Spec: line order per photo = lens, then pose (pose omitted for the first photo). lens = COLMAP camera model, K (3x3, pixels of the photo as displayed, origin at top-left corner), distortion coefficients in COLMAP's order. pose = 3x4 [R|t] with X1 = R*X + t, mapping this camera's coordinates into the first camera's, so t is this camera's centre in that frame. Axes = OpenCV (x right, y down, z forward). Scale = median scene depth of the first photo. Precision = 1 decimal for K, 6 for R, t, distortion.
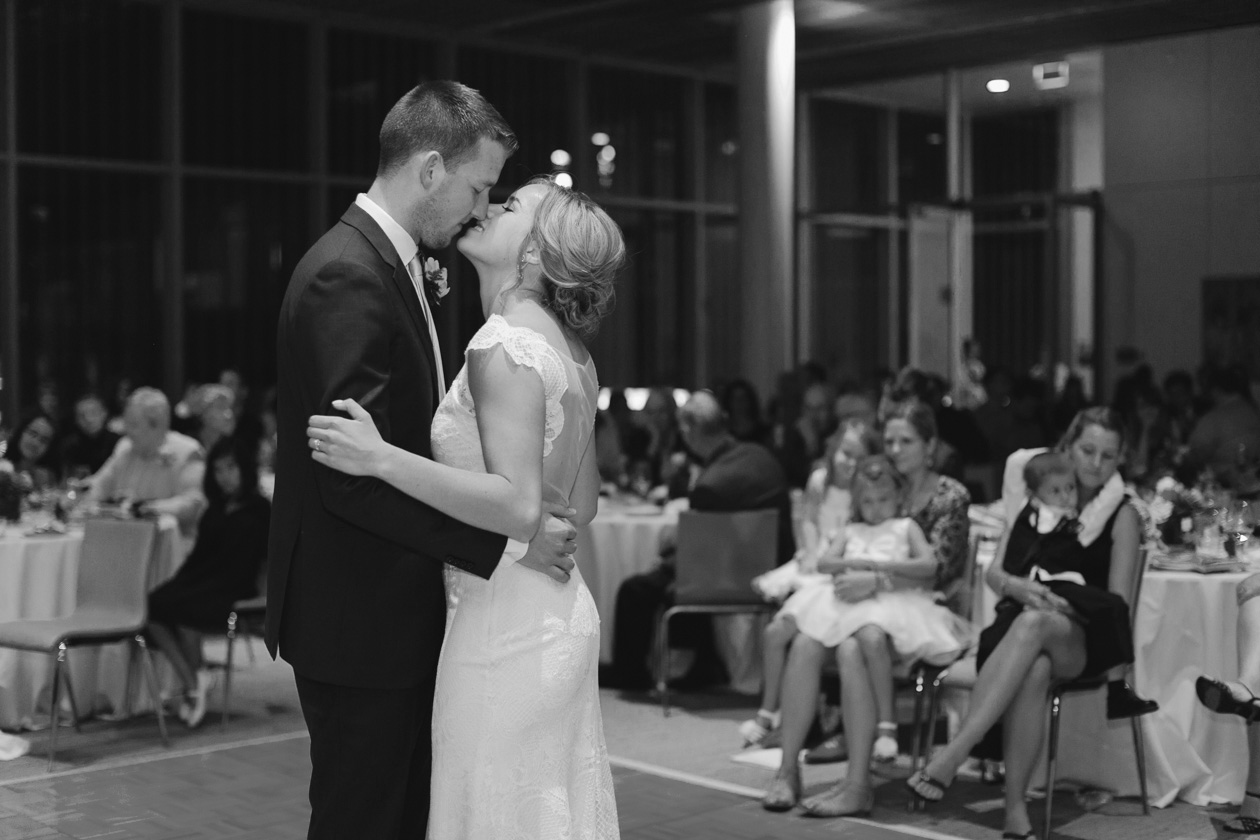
lens RADIAL K [[1832.8, 0, 630.0], [0, 1832.8, 420.0], [0, 0, 1]] dist [-0.161067, 0.338039]
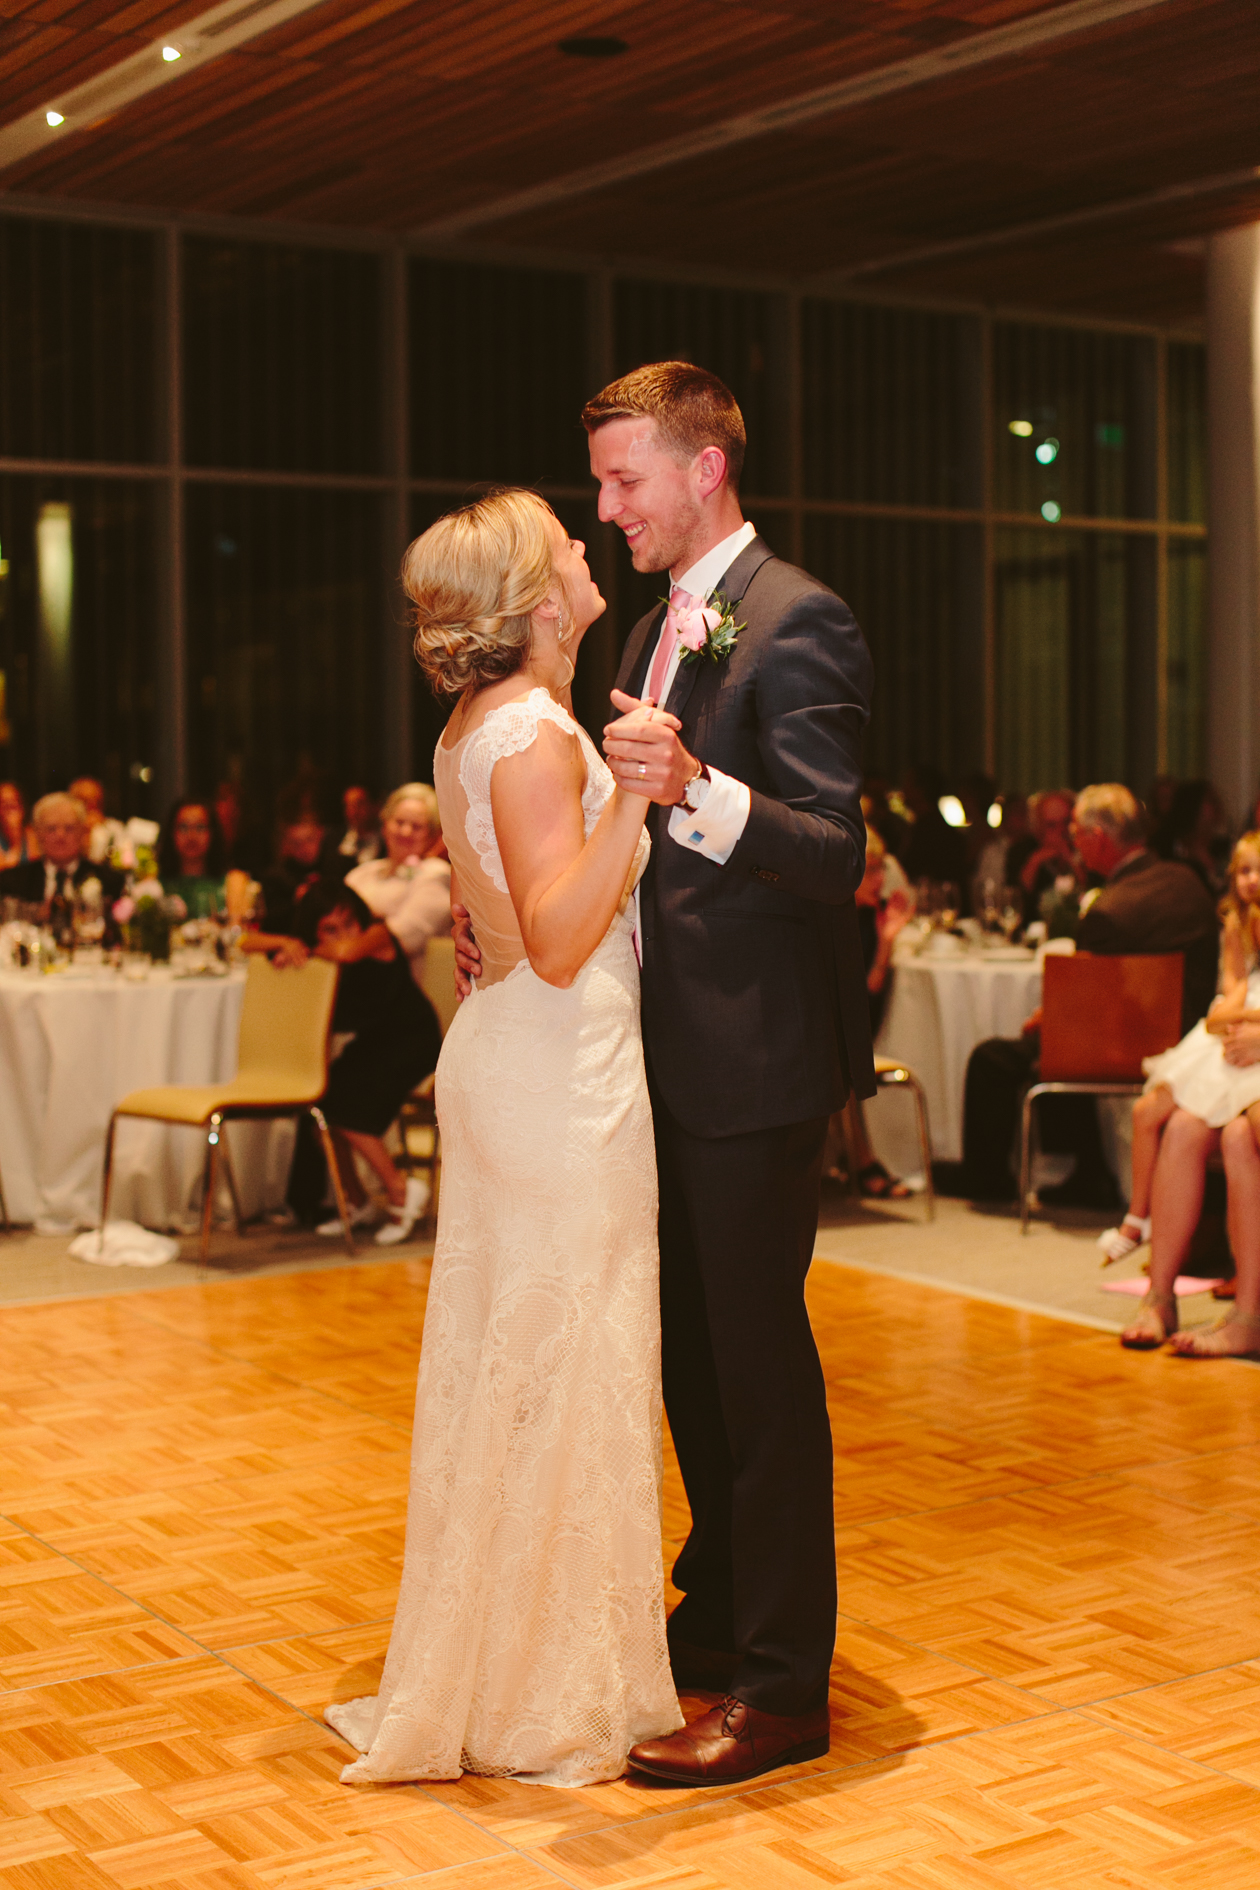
lens RADIAL K [[2749.1, 0, 630.0], [0, 2749.1, 945.0], [0, 0, 1]] dist [-0.161067, 0.338039]
pose [[0.984997, 0.008845, -0.172345, 0.056754], [-0.002814, 0.999376, 0.035208, 0.009715], [0.172549, -0.034195, 0.984407, -0.108365]]
